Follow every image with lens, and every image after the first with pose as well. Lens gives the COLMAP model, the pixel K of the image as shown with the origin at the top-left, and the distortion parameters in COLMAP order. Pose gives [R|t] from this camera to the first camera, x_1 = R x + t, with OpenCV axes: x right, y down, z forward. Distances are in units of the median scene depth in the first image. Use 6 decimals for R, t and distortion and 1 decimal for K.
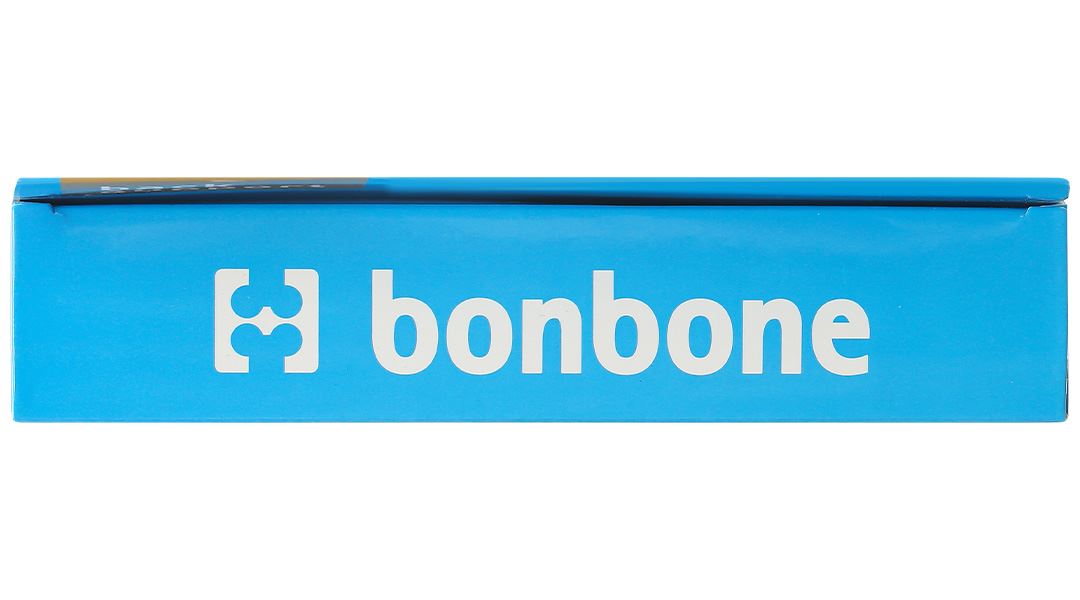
lens RADIAL K [[3239.3, 0, 539.4], [0, 3239.3, 300.9], [0, 0, 1]] dist [0.143315, 0.000000]
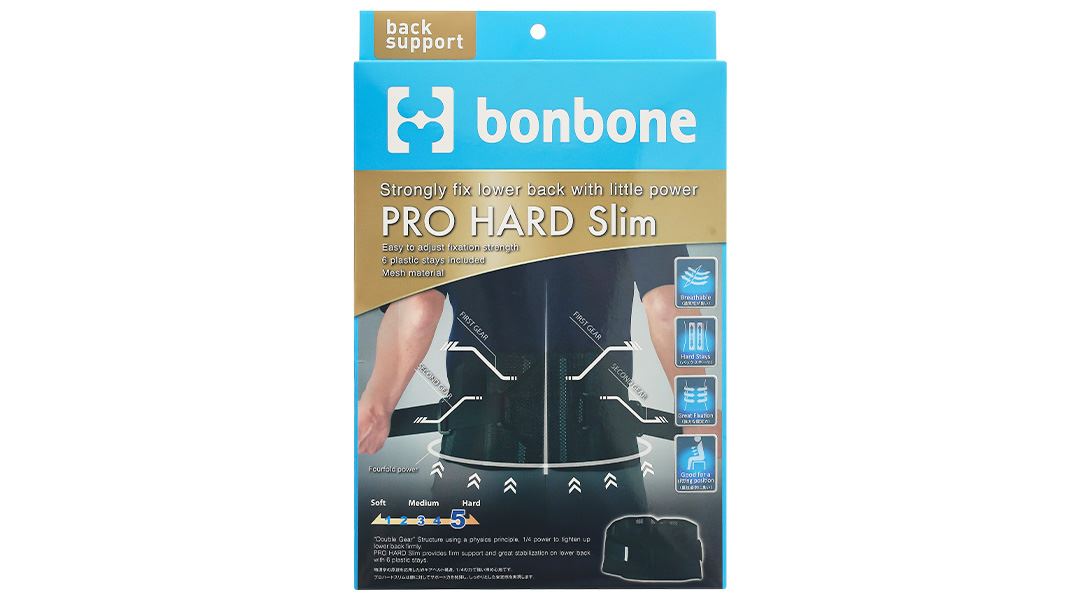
lens RADIAL K [[3239.3, 0, 539.5], [0, 3239.3, 299.2], [0, 0, 1]] dist [0.143315, 0.000000]
pose [[0.999146, -0.000448, -0.041308, 0.086037], [0.002985, 0.998109, 0.061393, -0.007434], [0.041203, -0.061464, 0.997258, -1.280667]]
